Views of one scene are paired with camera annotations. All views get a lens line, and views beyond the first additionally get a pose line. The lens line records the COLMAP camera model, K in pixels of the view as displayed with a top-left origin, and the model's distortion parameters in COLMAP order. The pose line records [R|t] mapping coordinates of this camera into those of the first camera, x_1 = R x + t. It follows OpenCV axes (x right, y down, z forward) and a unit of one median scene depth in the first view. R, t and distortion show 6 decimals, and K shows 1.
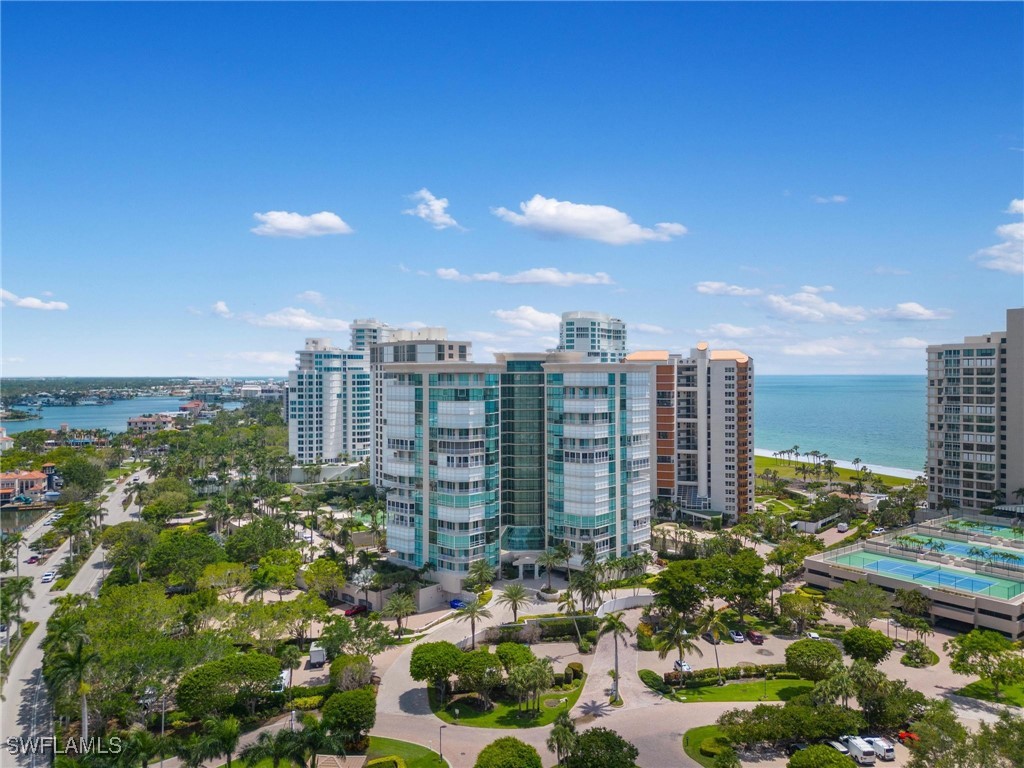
lens RADIAL K [[716.5, 0, 510.8], [0, 716.5, 381.3], [0, 0, 1]] dist [0.089704, -0.099888]
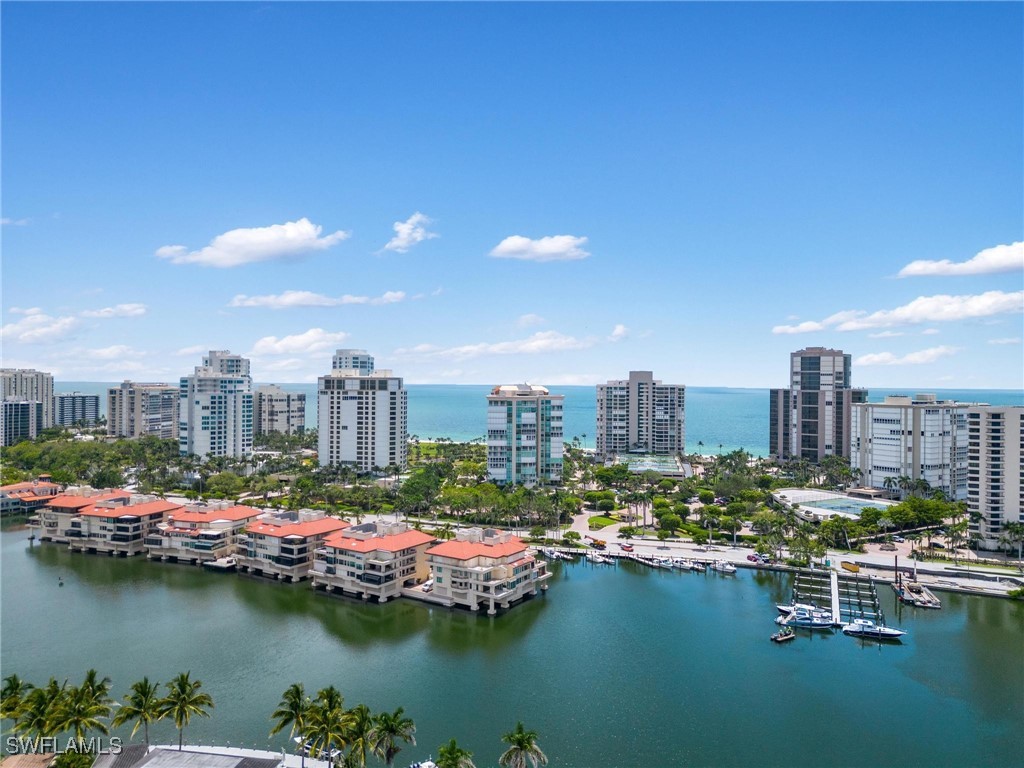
lens RADIAL K [[716.5, 0, 510.8], [0, 716.5, 381.3], [0, 0, 1]] dist [0.089704, -0.099888]
pose [[0.738209, 0.009055, 0.674511, -1.622091], [-0.002163, 0.999937, -0.011056, -0.046560], [-0.674569, 0.006702, 0.738182, -0.676335]]
